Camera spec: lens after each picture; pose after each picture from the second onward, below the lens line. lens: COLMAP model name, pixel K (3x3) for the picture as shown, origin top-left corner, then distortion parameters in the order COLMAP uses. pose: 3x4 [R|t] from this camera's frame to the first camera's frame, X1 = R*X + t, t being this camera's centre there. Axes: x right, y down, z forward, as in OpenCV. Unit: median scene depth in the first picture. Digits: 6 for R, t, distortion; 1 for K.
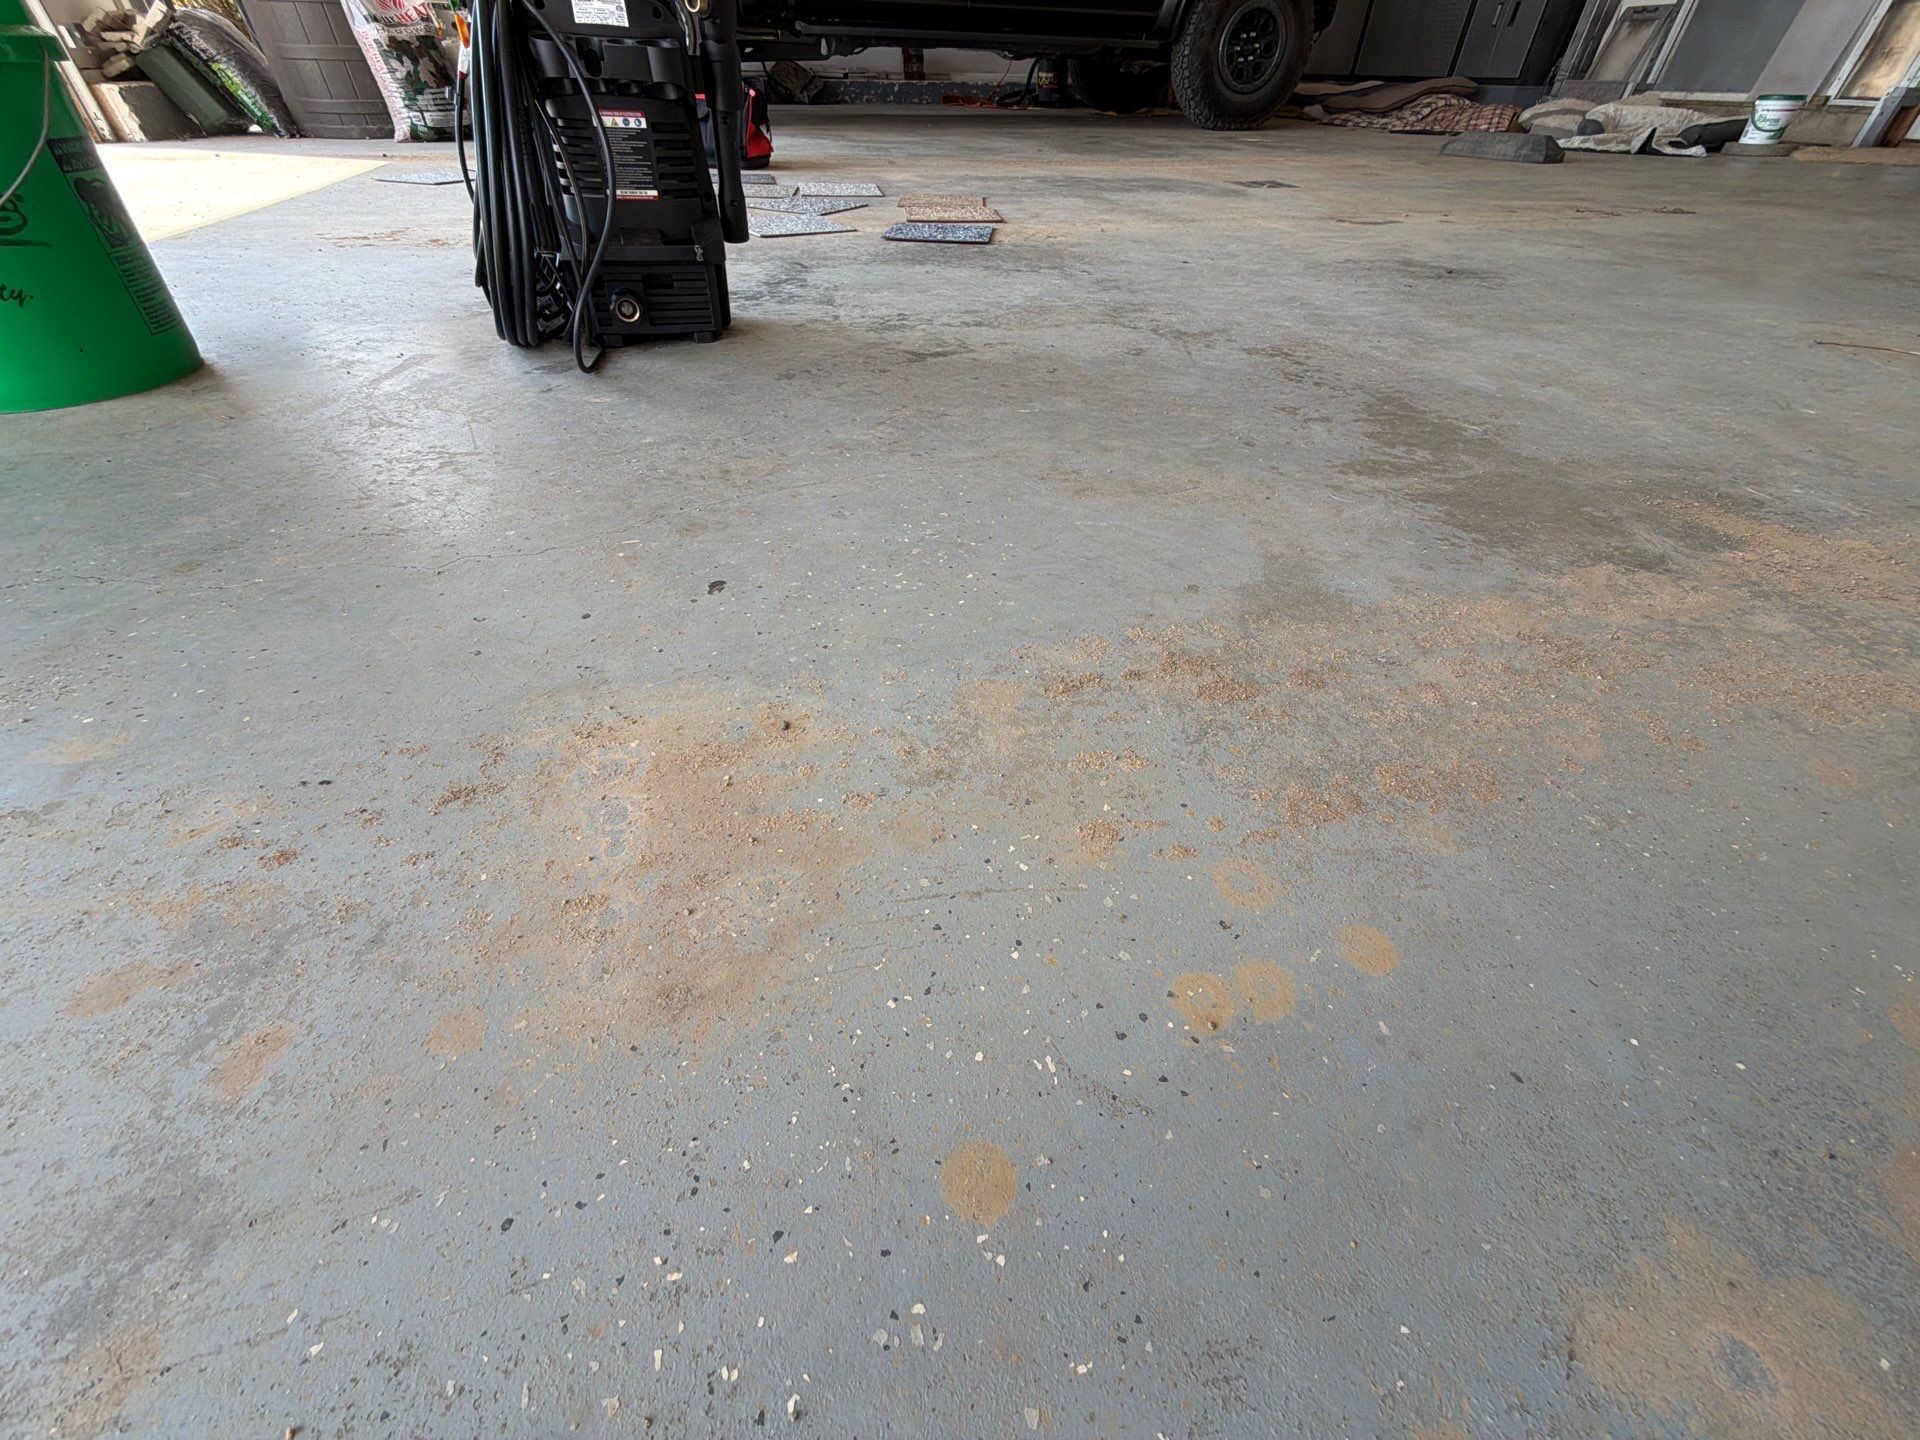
lens RADIAL K [[765.0, 0, 952.9], [0, 765.0, 718.5], [0, 0, 1]] dist [-0.003316, 0.000901]
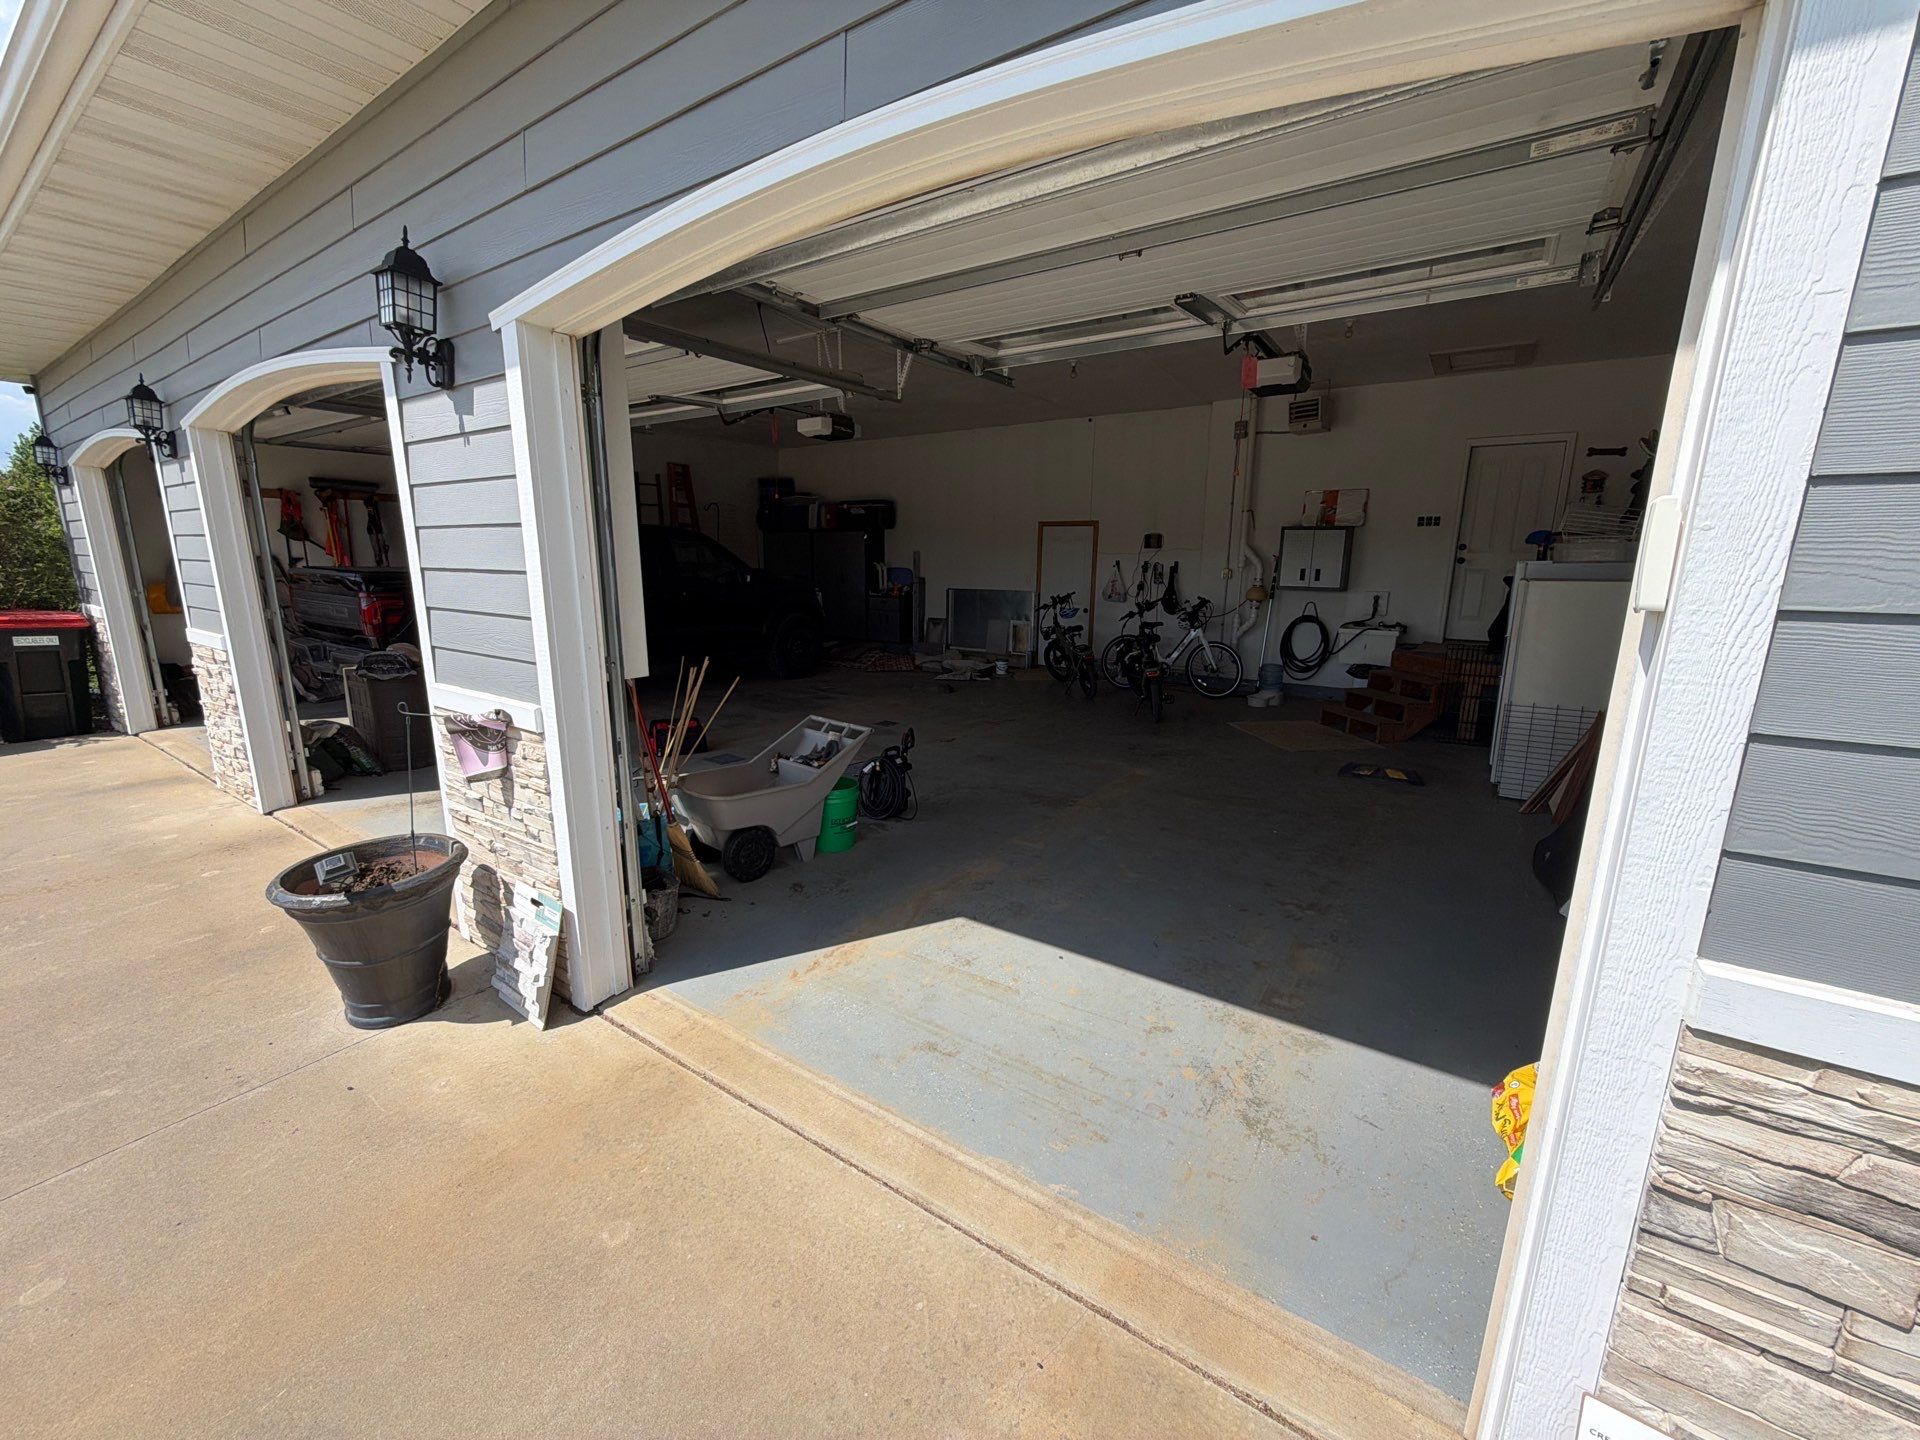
lens RADIAL K [[765.0, 0, 959.4], [0, 765.0, 719.5], [0, 0, 1]] dist [-0.003316, 0.000901]
pose [[0.754250, -0.137712, 0.641983, -0.810042], [0.424358, 0.848346, -0.316589, 0.174240], [-0.501026, 0.511218, 0.698304, -0.724442]]
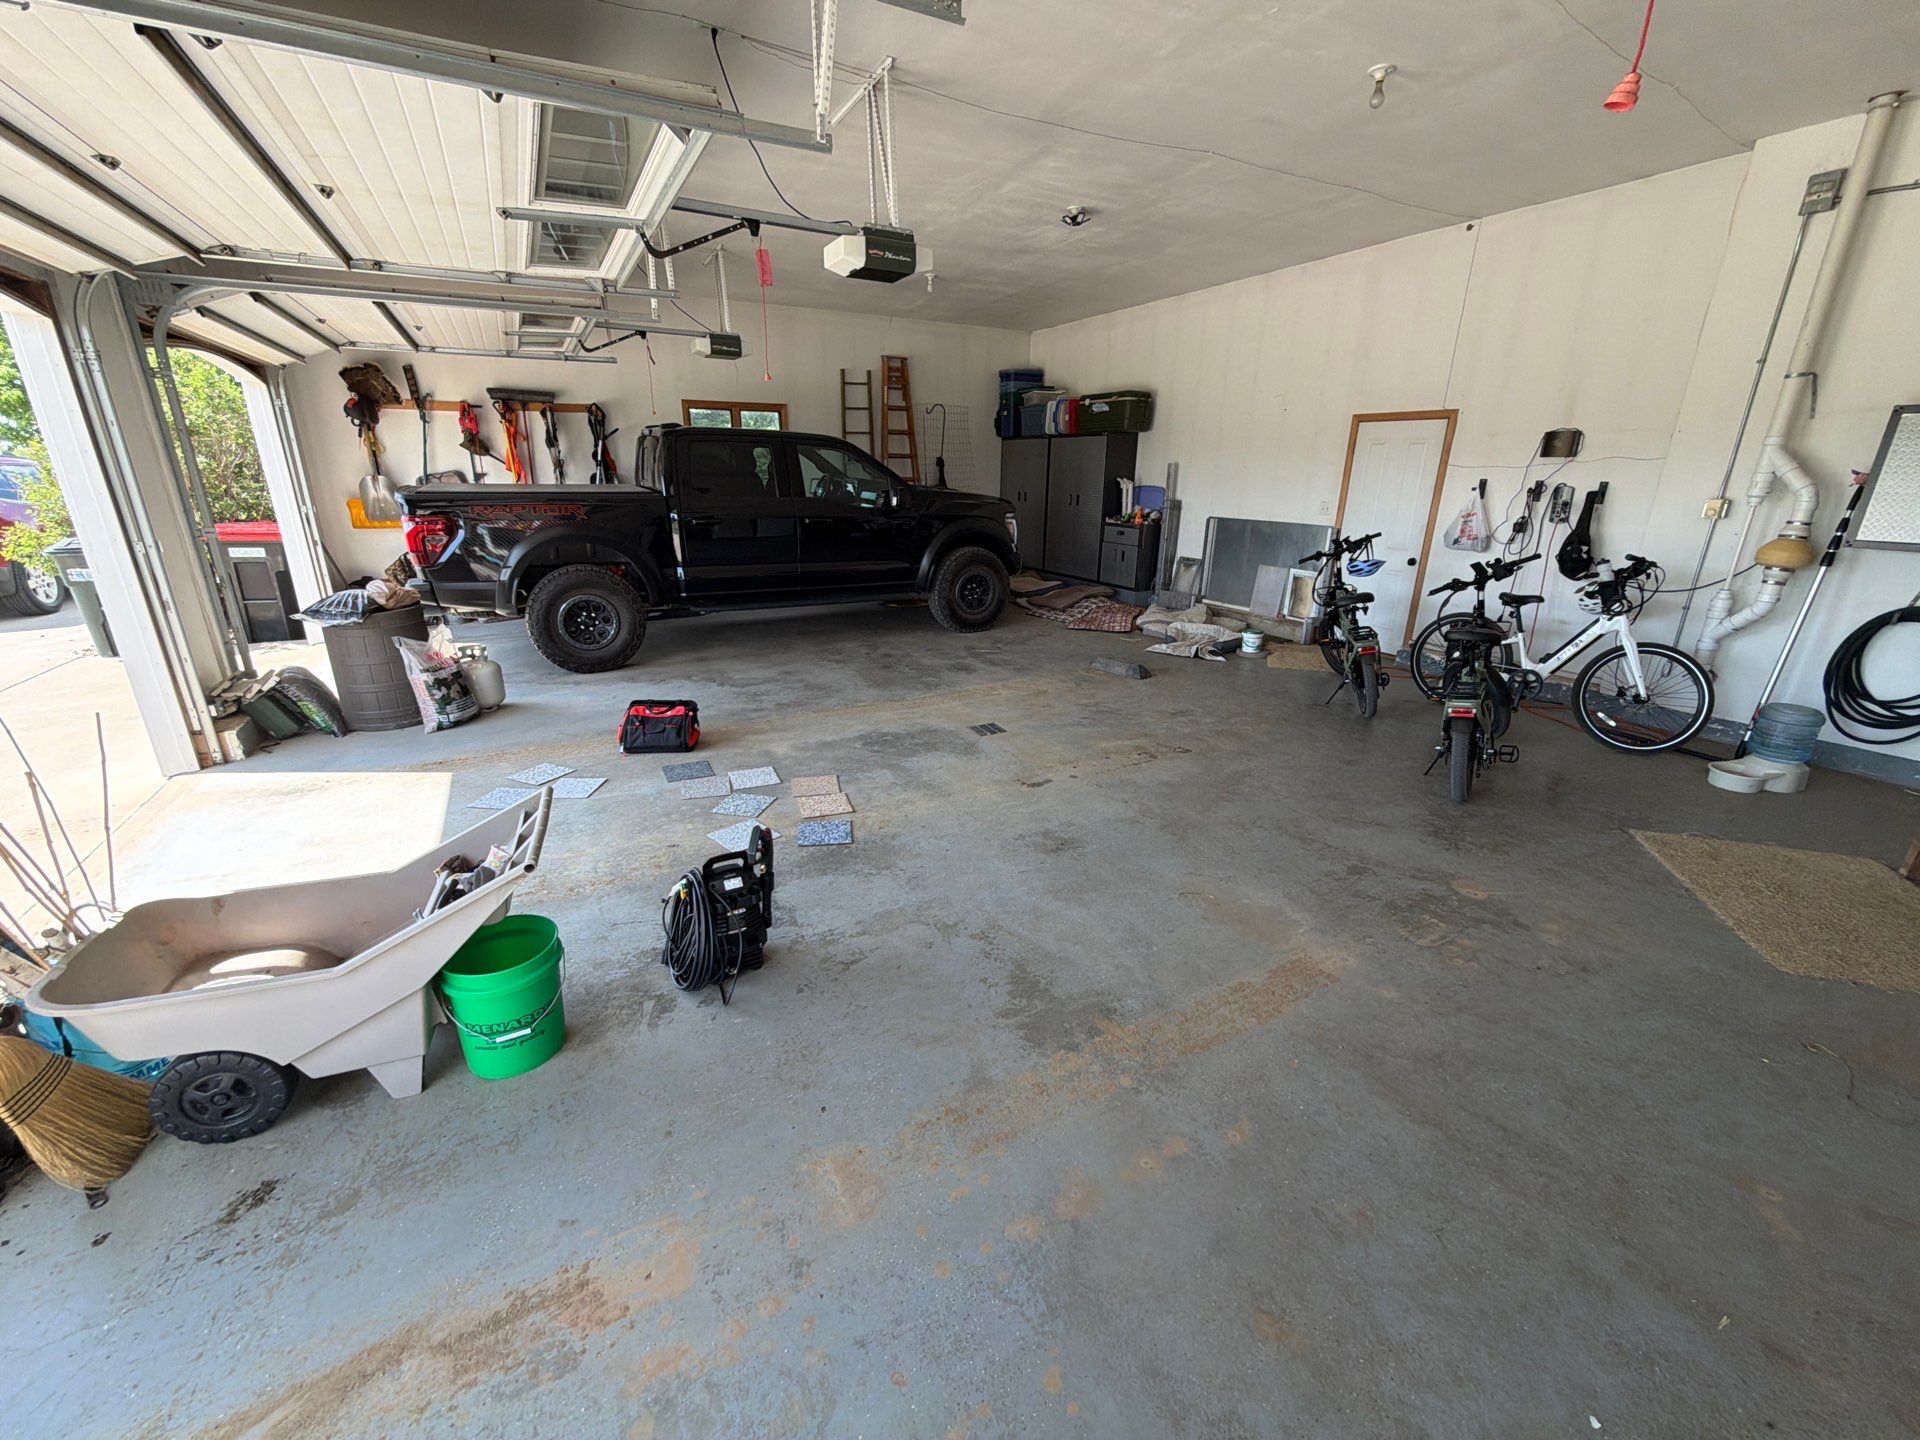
lens RADIAL K [[765.0, 0, 956.4], [0, 765.0, 720.2], [0, 0, 1]] dist [-0.003316, 0.000901]
pose [[0.969479, -0.079458, 0.231943, -0.057295], [0.160261, 0.921320, -0.354241, -0.070379], [-0.185546, 0.380601, 0.905934, -0.449803]]
